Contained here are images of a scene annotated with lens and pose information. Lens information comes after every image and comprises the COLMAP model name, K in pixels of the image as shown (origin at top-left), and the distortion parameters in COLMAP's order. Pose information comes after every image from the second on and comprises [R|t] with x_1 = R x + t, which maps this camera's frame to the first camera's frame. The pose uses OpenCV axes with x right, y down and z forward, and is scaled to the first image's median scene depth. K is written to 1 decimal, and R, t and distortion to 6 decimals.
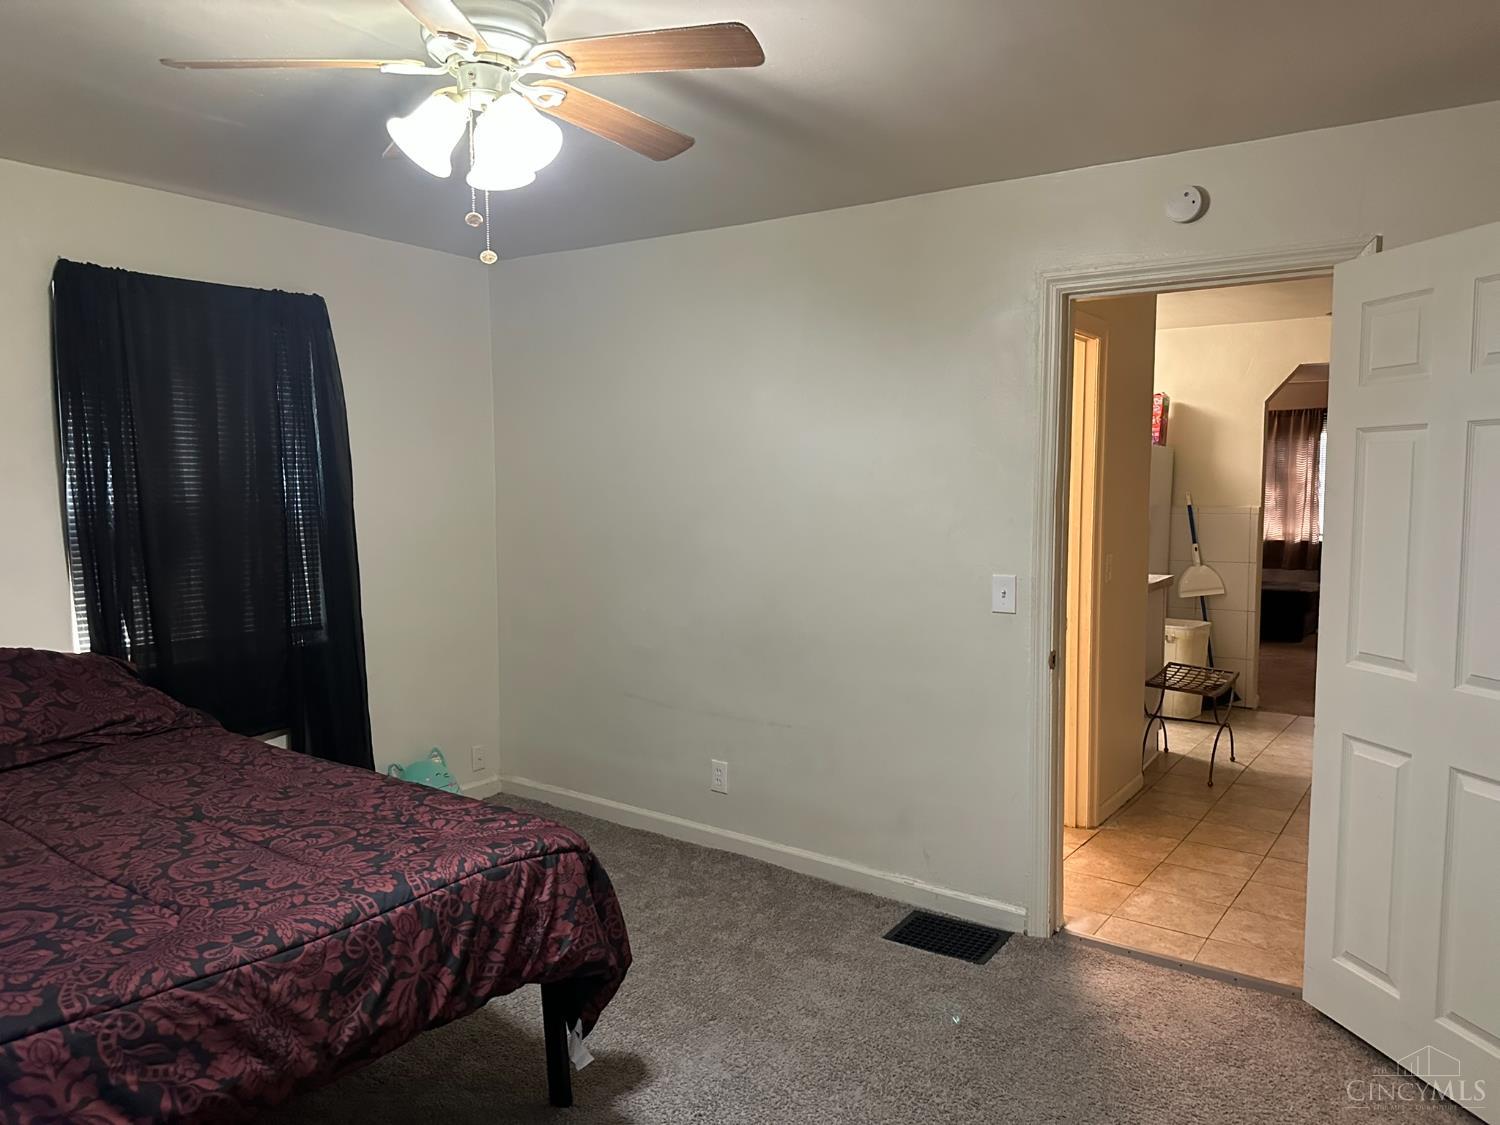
lens RADIAL K [[1051.7, 0, 749.0], [0, 1051.7, 564.7], [0, 0, 1]] dist [0.007228, 0.001373]
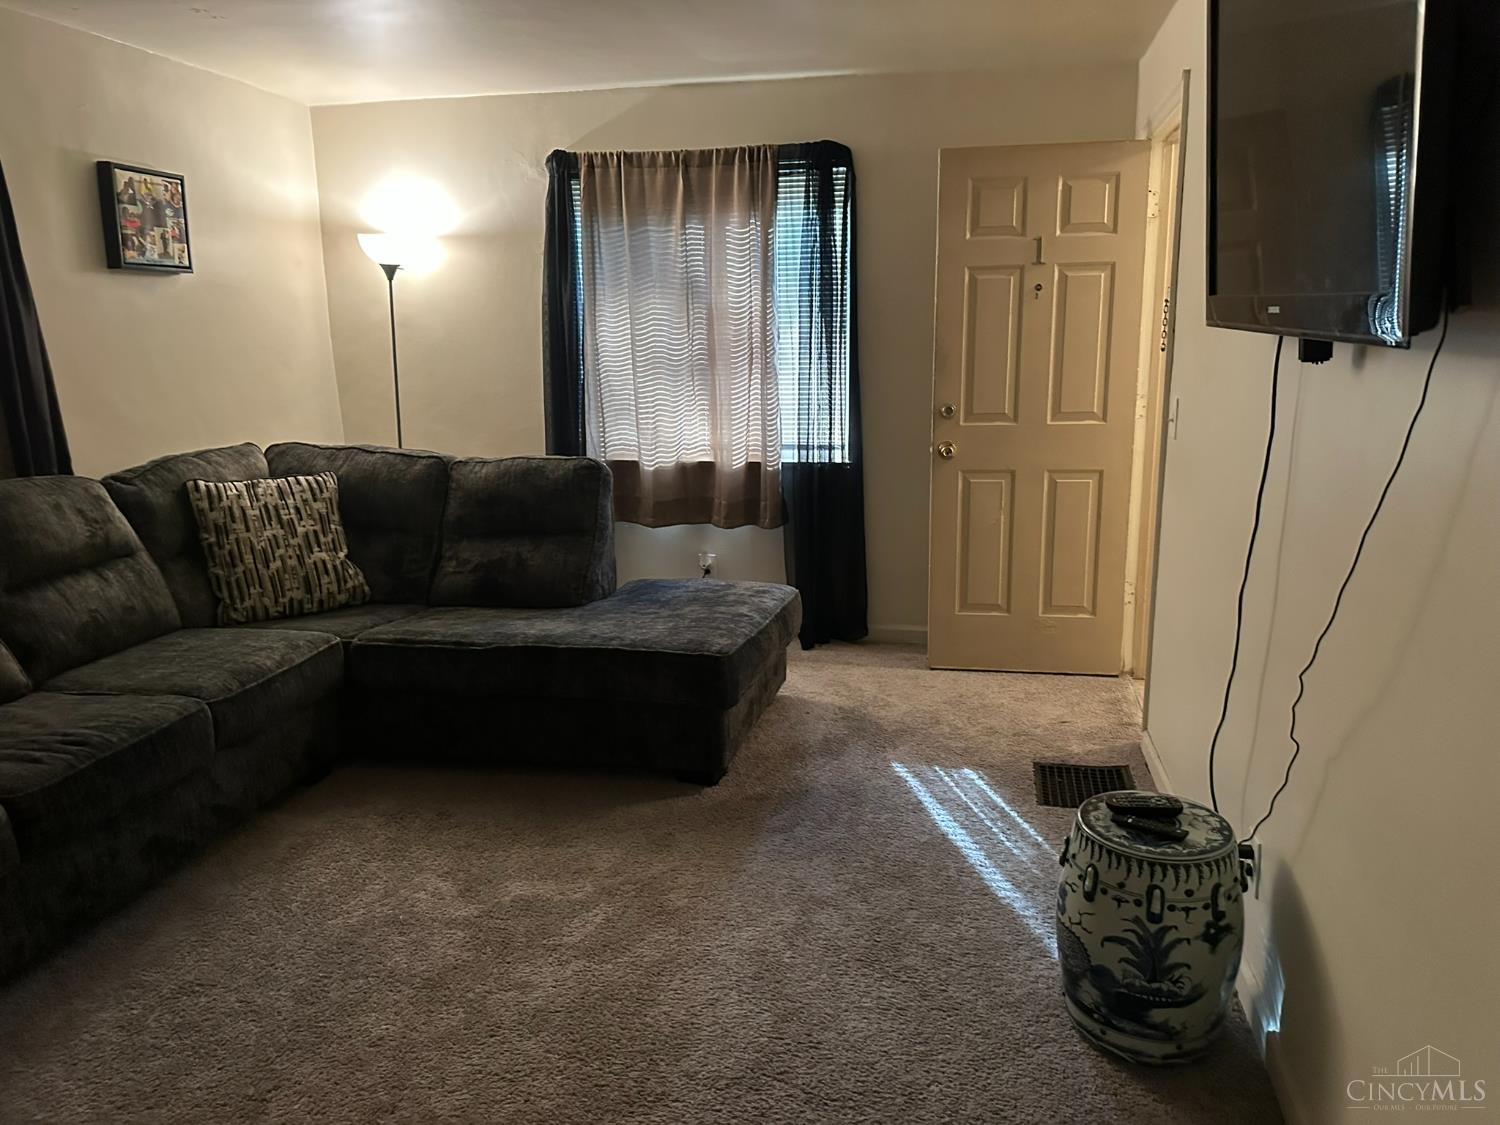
lens RADIAL K [[1051.7, 0, 749.7], [0, 1051.7, 564.9], [0, 0, 1]] dist [0.007228, 0.001373]
pose [[0.884936, -0.086624, 0.457586, 0.322957], [0.049179, 0.994437, 0.093146, -0.020700], [-0.463110, -0.059924, 0.884273, 0.613555]]
